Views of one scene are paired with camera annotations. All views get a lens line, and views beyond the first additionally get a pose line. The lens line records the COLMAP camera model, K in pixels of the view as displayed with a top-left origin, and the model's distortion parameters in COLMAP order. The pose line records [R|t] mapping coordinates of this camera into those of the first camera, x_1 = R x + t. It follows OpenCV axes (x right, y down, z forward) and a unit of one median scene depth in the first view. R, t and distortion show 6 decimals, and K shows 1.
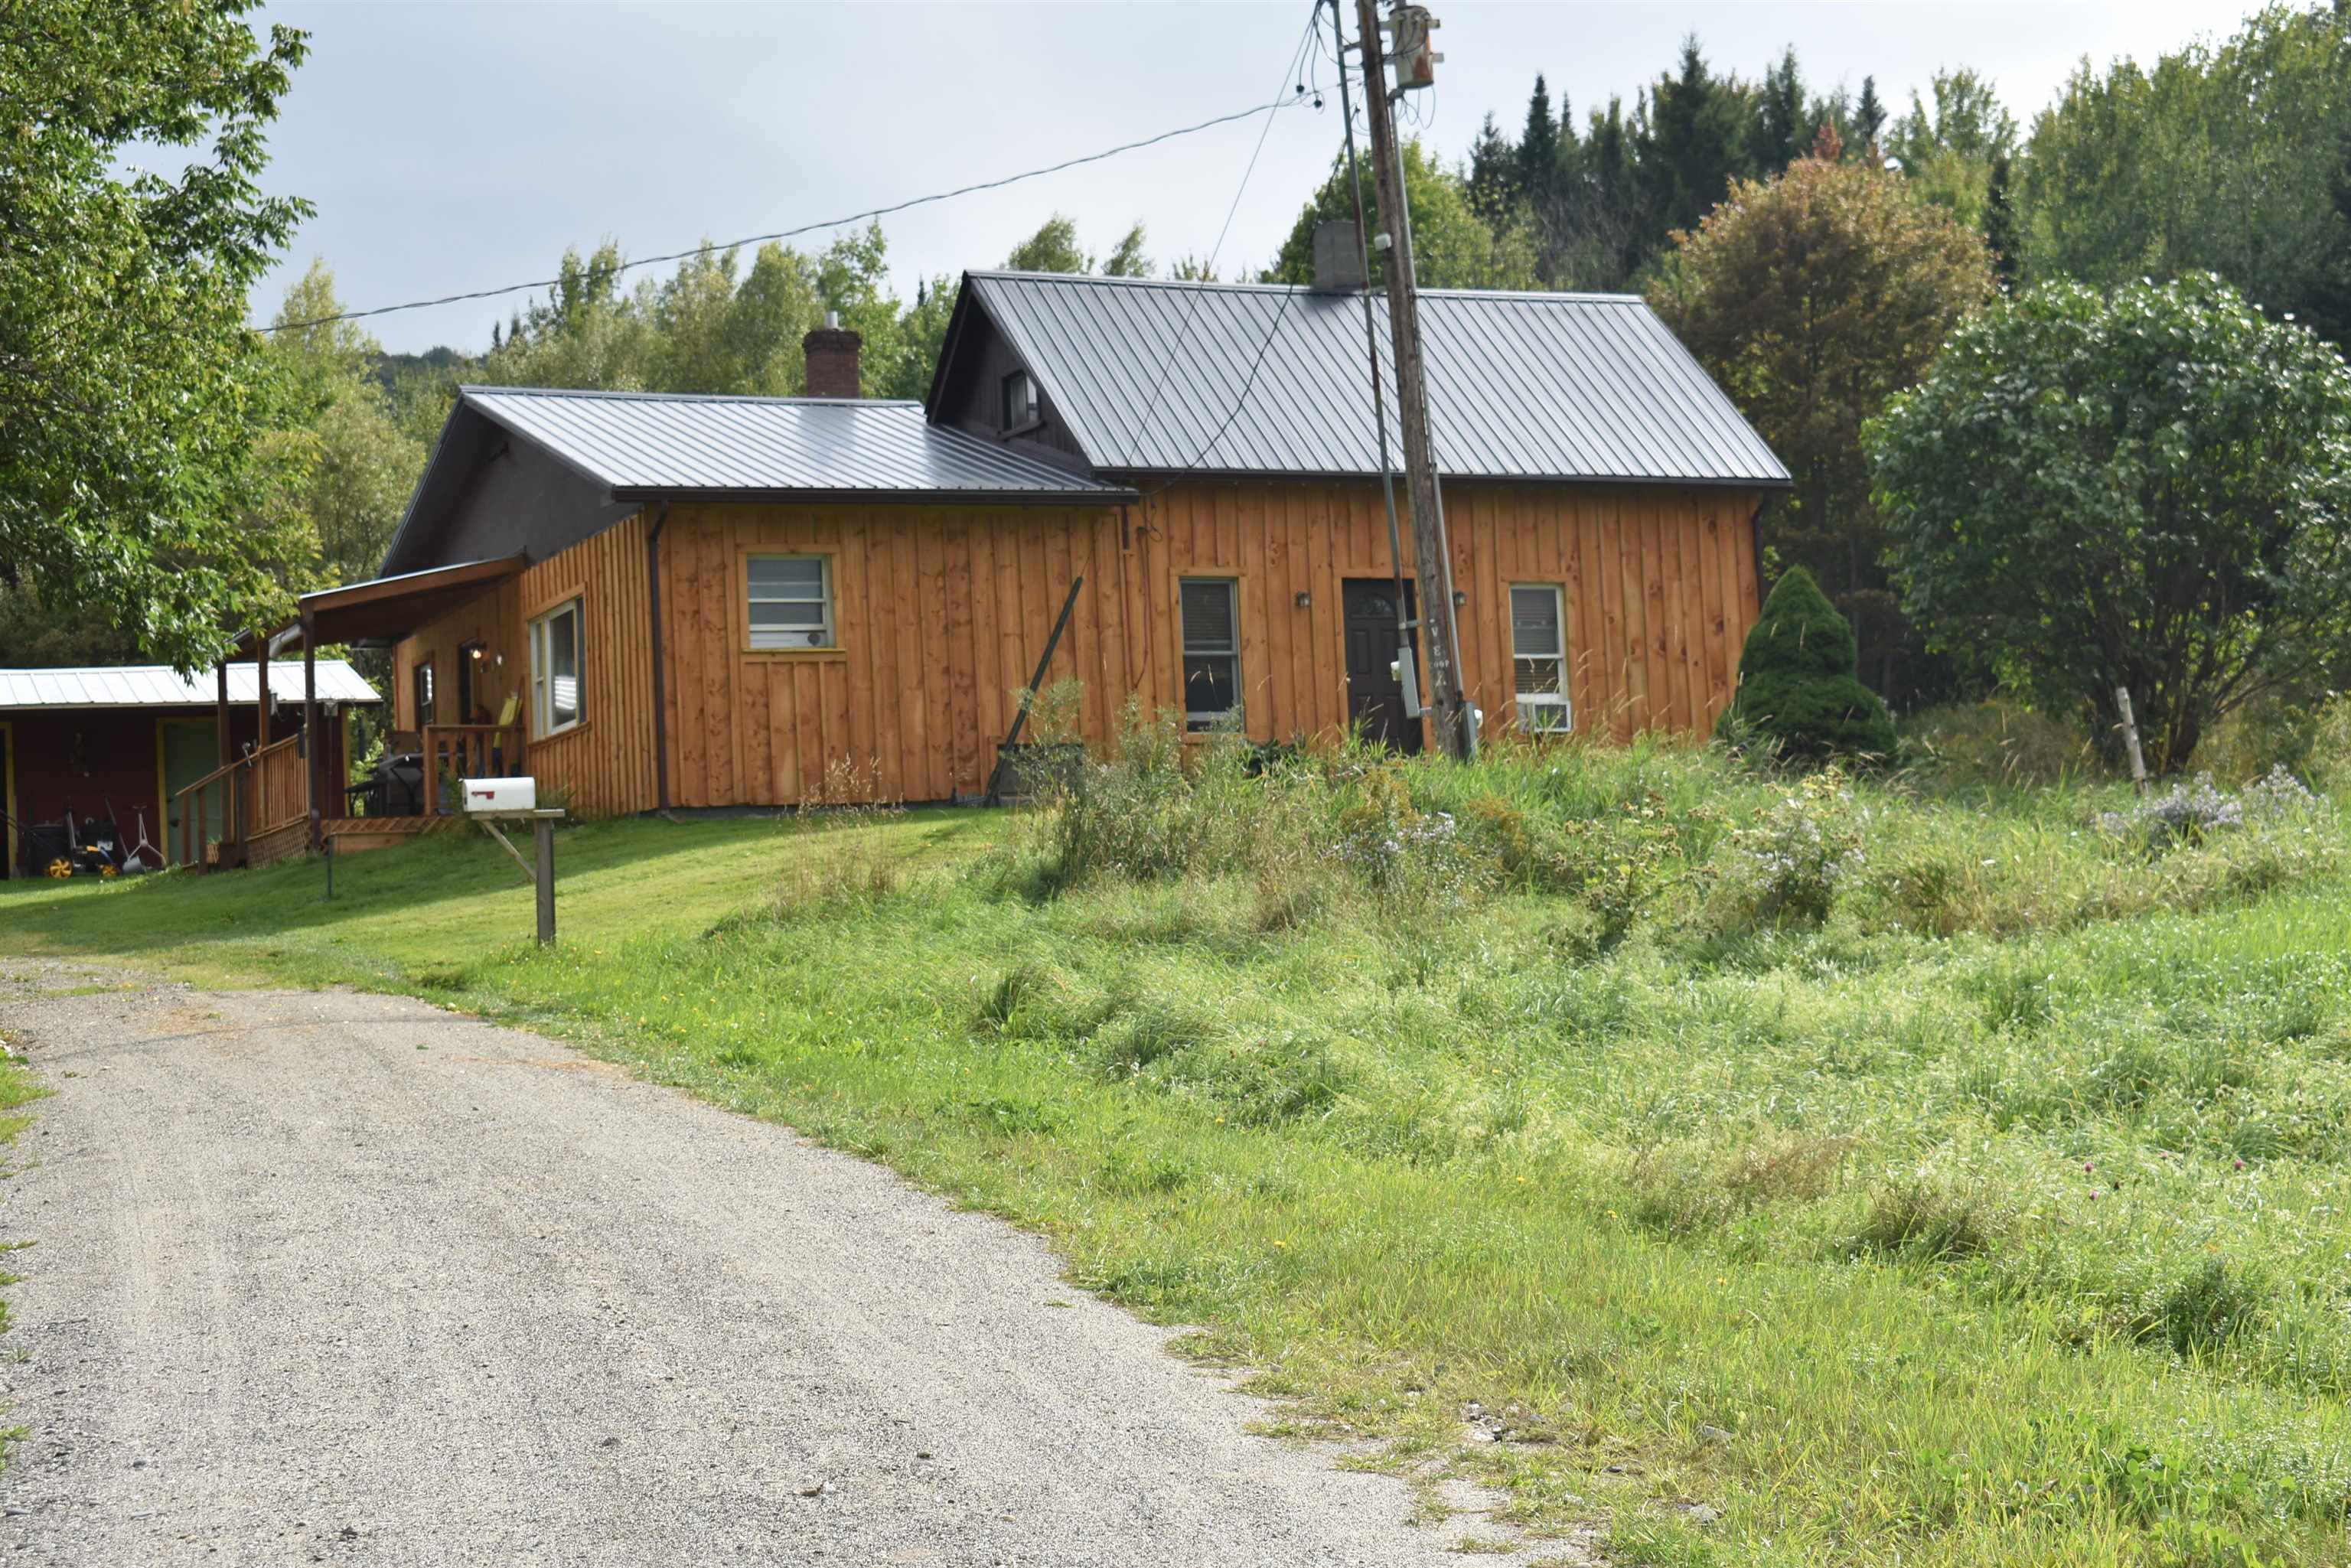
lens RADIAL K [[4030.9, 0, 1175.5], [0, 4030.9, 784.0], [0, 0, 1]] dist [-0.007351, -0.011937]
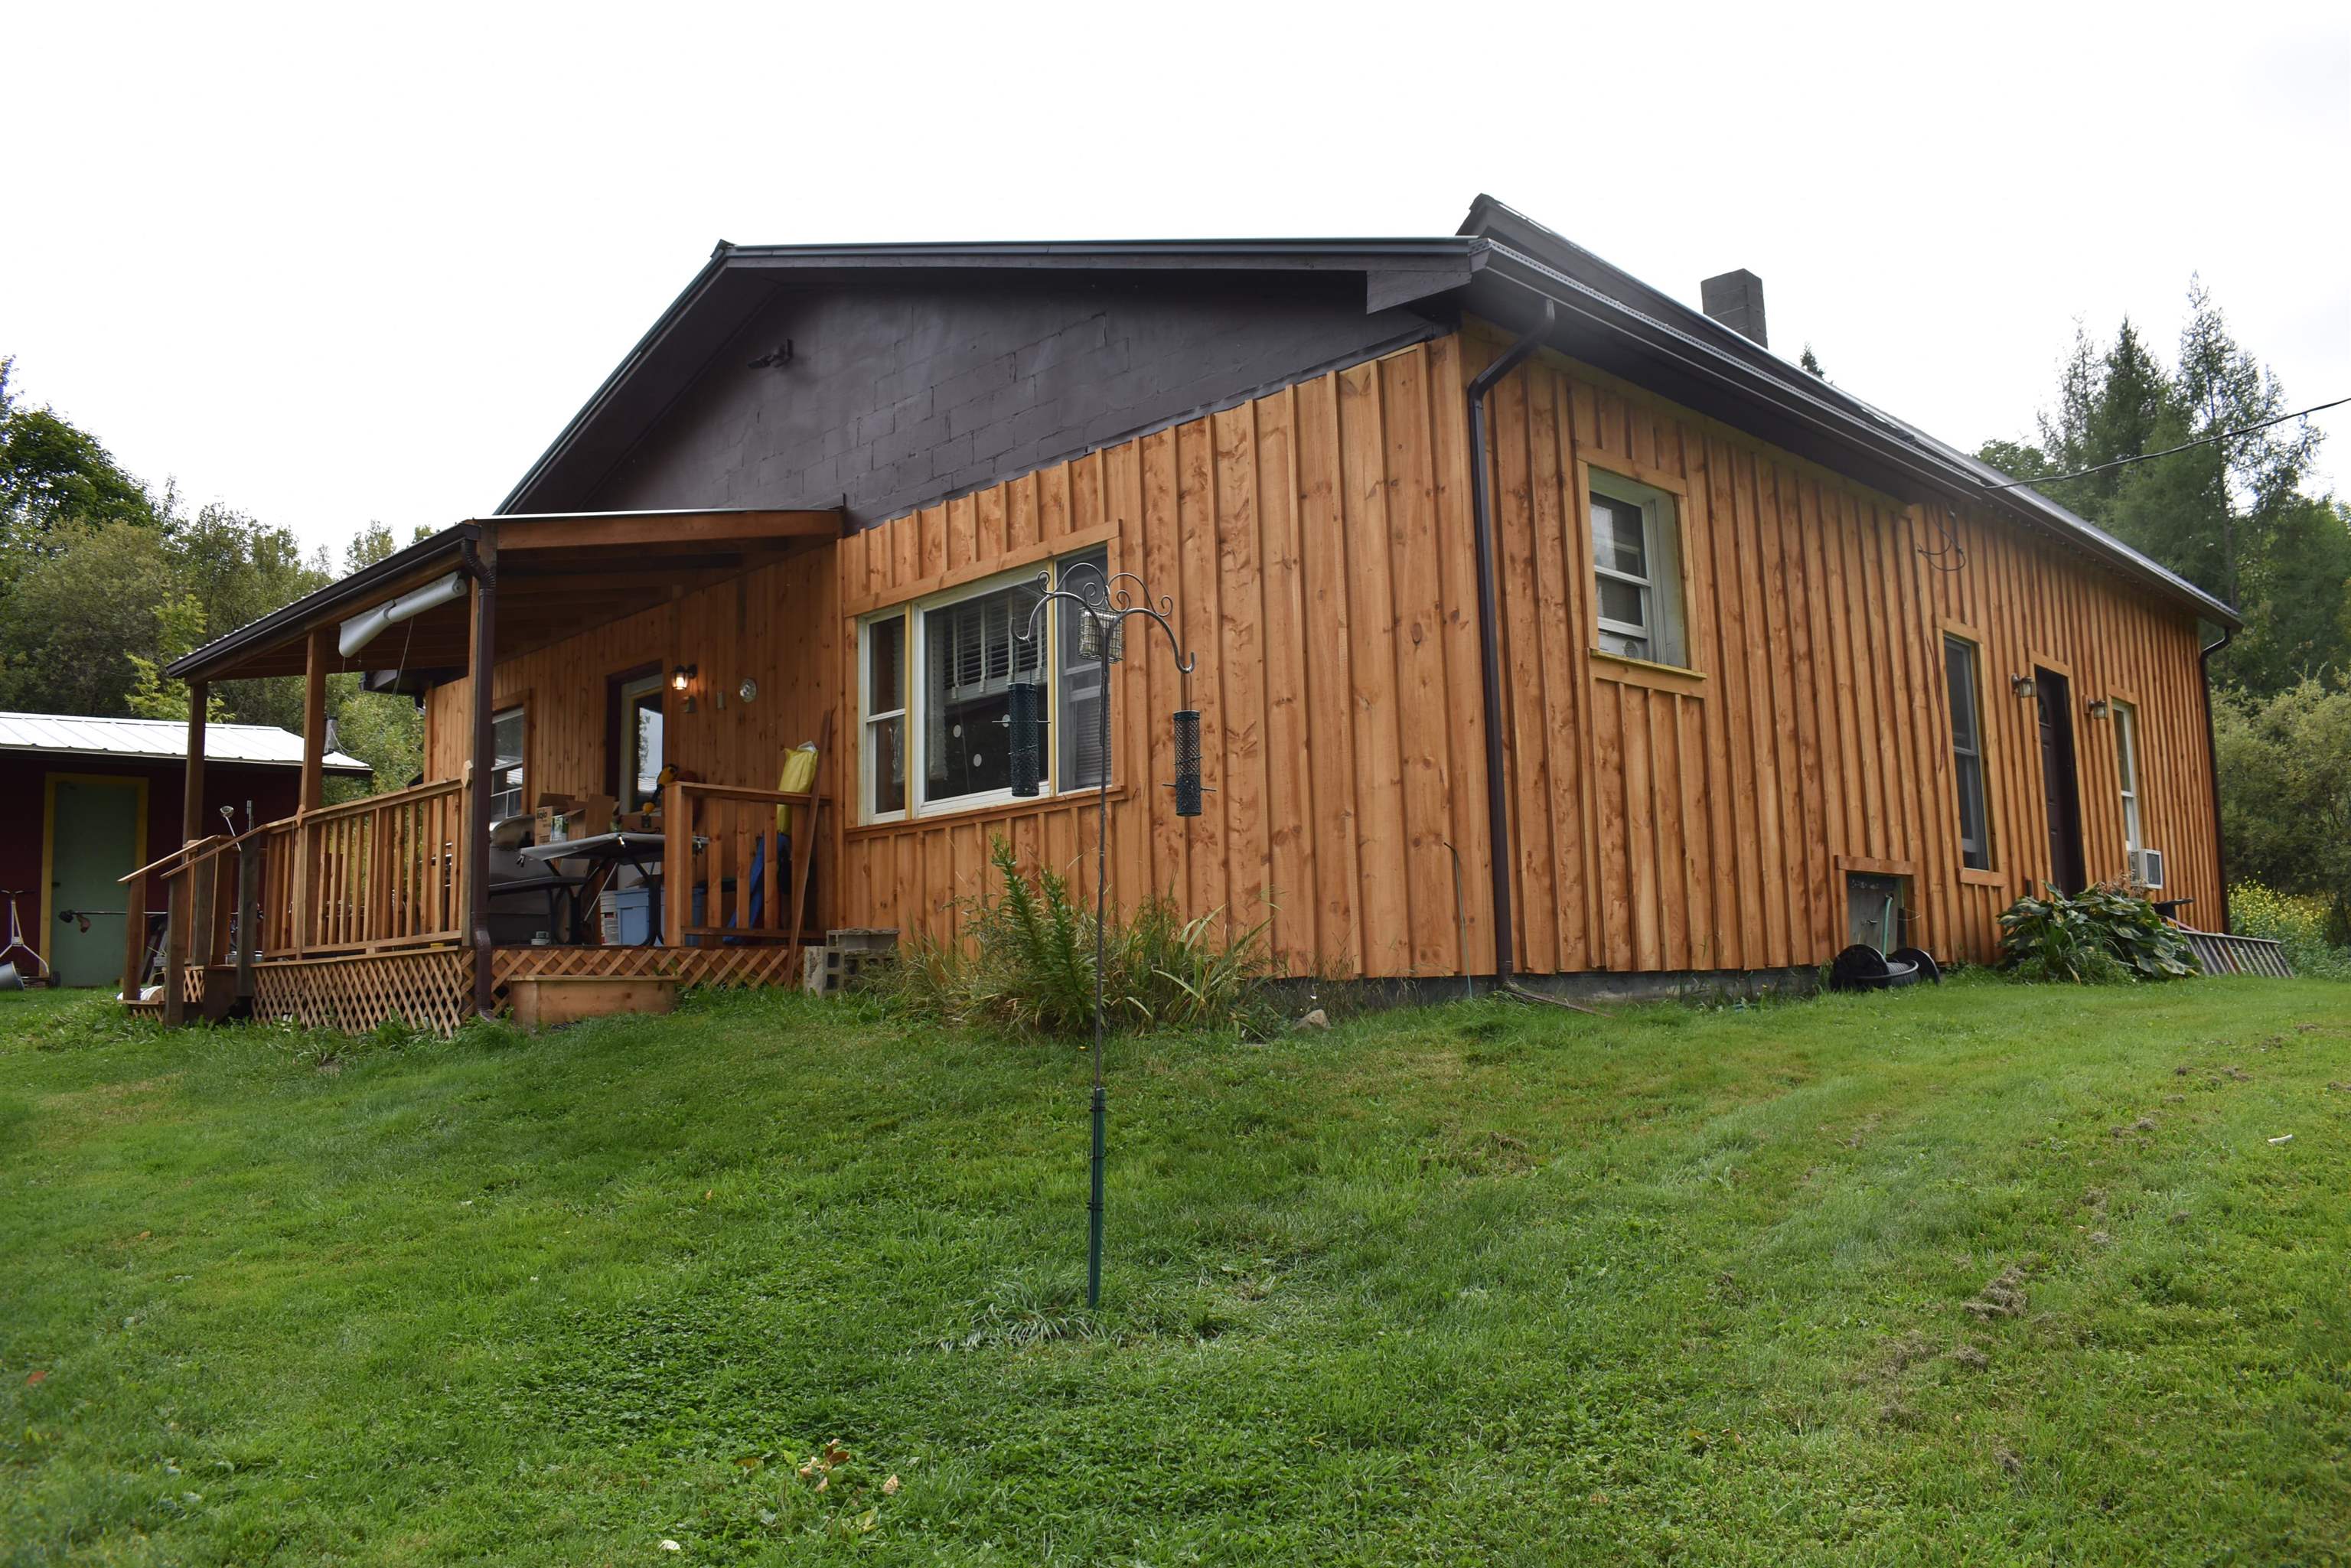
lens RADIAL K [[1849.2, 0, 1175.5], [0, 1849.2, 784.0], [0, 0, 1]] dist [-0.090219, 0.012030]
pose [[0.930117, 0.067760, 0.360958, -0.220889], [-0.043648, 0.996262, -0.074546, 0.001464], [-0.364660, 0.053581, 0.929598, 0.767056]]
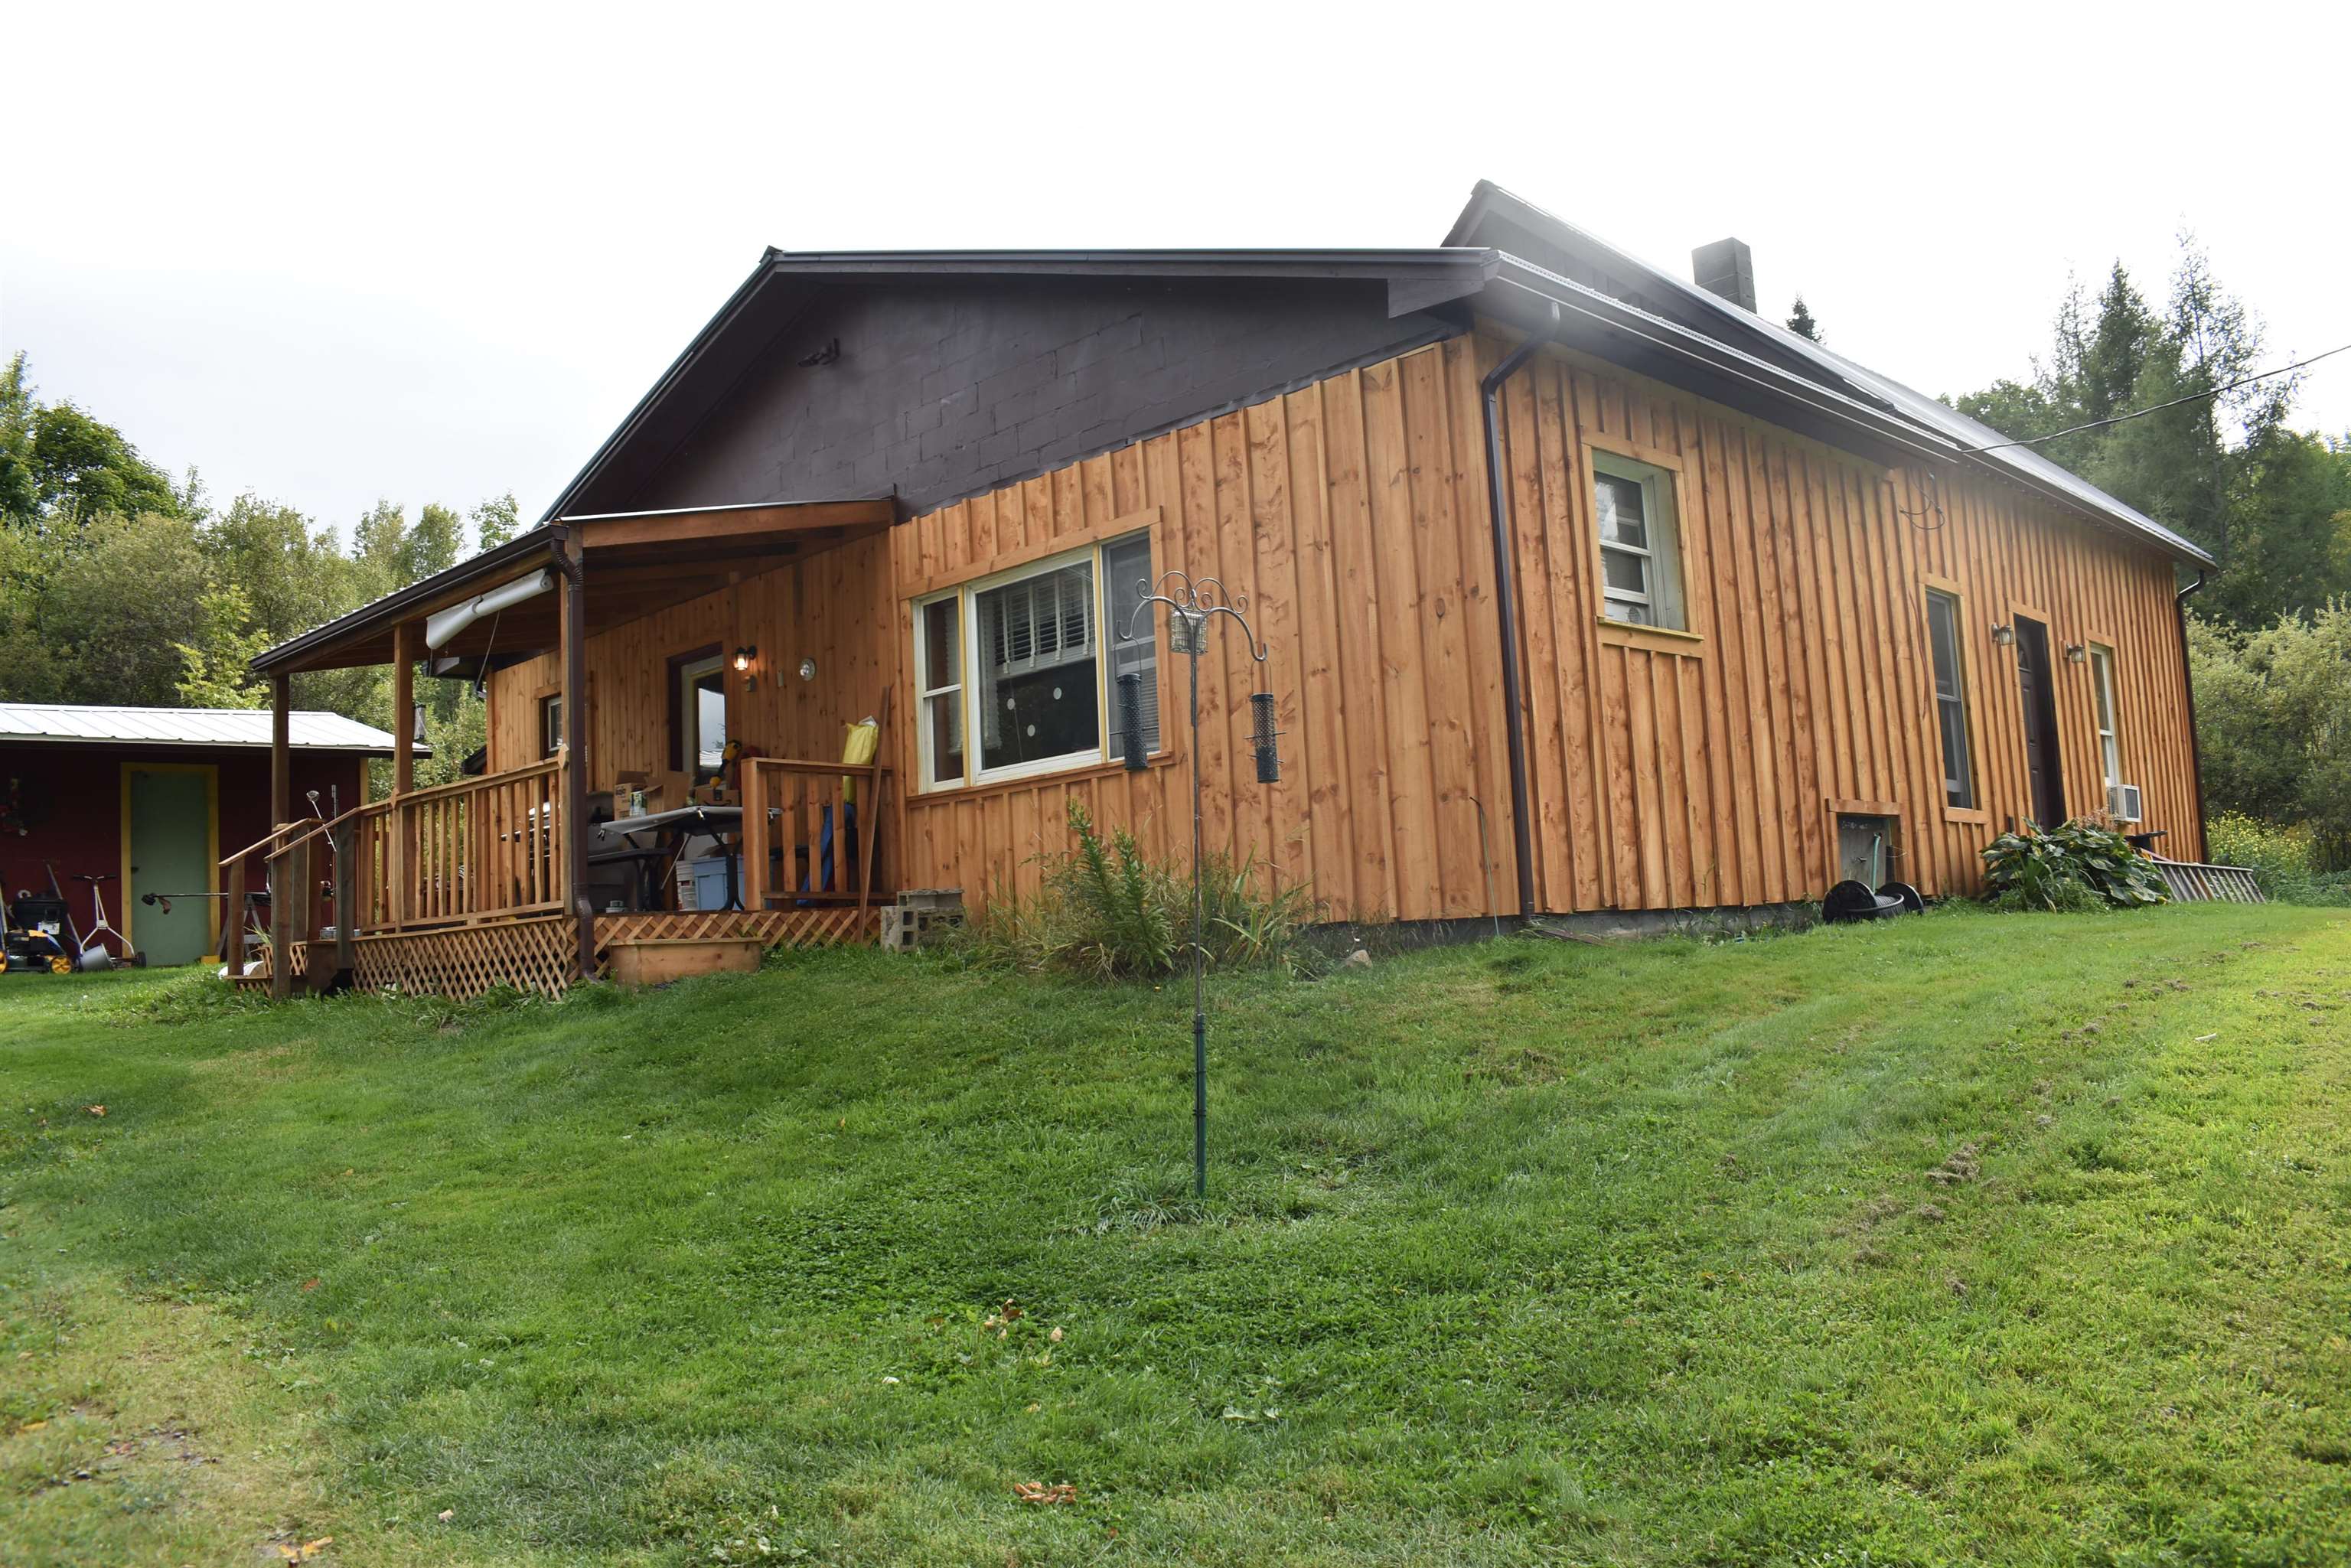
lens RADIAL K [[1849.2, 0, 1175.5], [0, 1849.2, 784.0], [0, 0, 1]] dist [-0.090219, 0.012030]
pose [[0.931664, 0.035399, 0.361594, -0.233922], [-0.018267, 0.998547, -0.050689, 0.001910], [-0.362863, 0.040620, 0.930957, 0.749710]]
